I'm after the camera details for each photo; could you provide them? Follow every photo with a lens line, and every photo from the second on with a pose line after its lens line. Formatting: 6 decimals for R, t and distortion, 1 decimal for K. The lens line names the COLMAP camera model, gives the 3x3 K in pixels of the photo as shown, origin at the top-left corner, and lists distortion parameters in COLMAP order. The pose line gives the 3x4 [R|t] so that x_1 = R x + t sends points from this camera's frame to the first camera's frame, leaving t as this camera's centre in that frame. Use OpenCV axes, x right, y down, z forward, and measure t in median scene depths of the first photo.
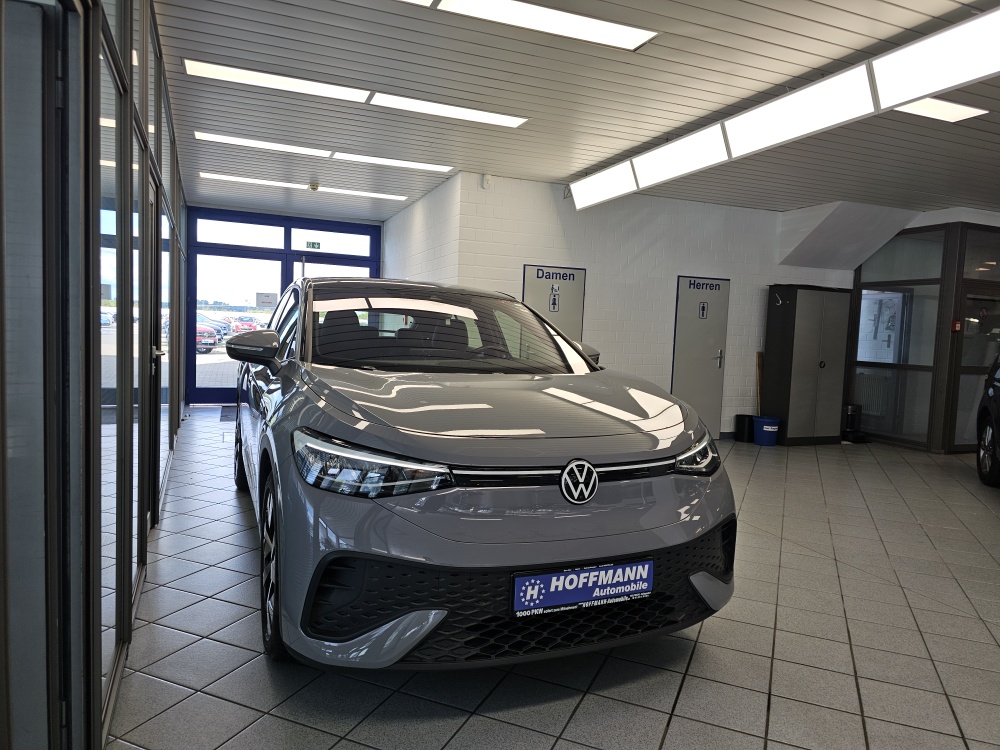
lens RADIAL K [[671.0, 0, 498.6], [0, 671.0, 365.5], [0, 0, 1]] dist [0.073212, -0.077441]
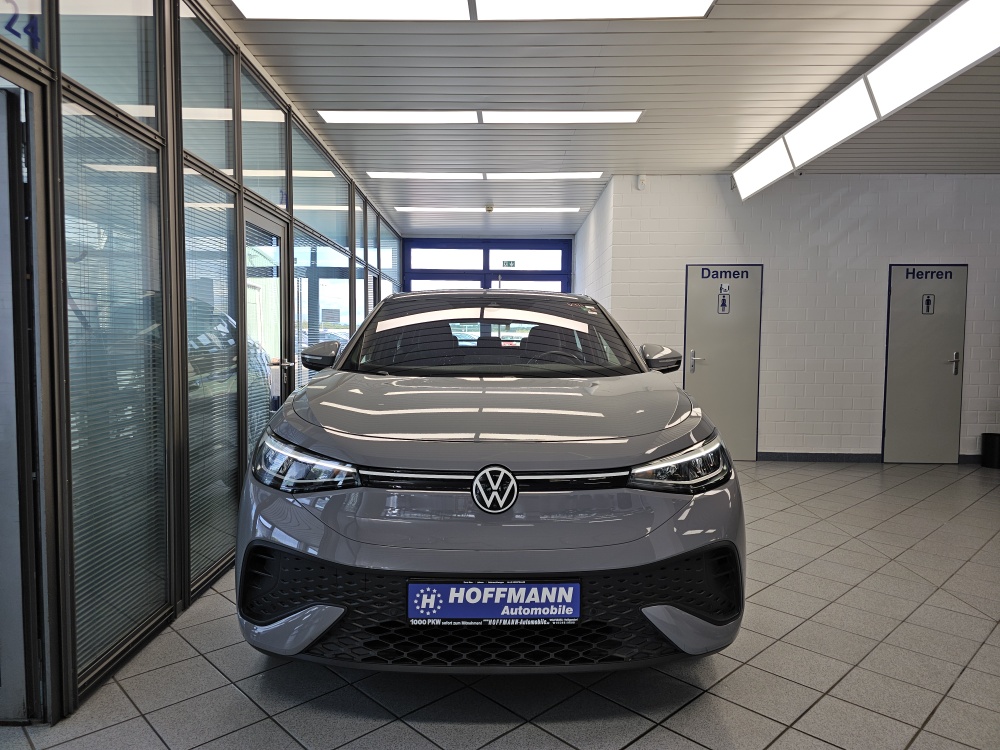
lens RADIAL K [[675.3, 0, 497.3], [0, 675.3, 359.9], [0, 0, 1]] dist [0.014179, -0.005012]
pose [[0.917546, -0.023007, -0.396963, 0.490591], [0.010522, 0.999380, -0.033600, 0.025449], [0.397490, 0.026653, 0.917219, 0.140181]]
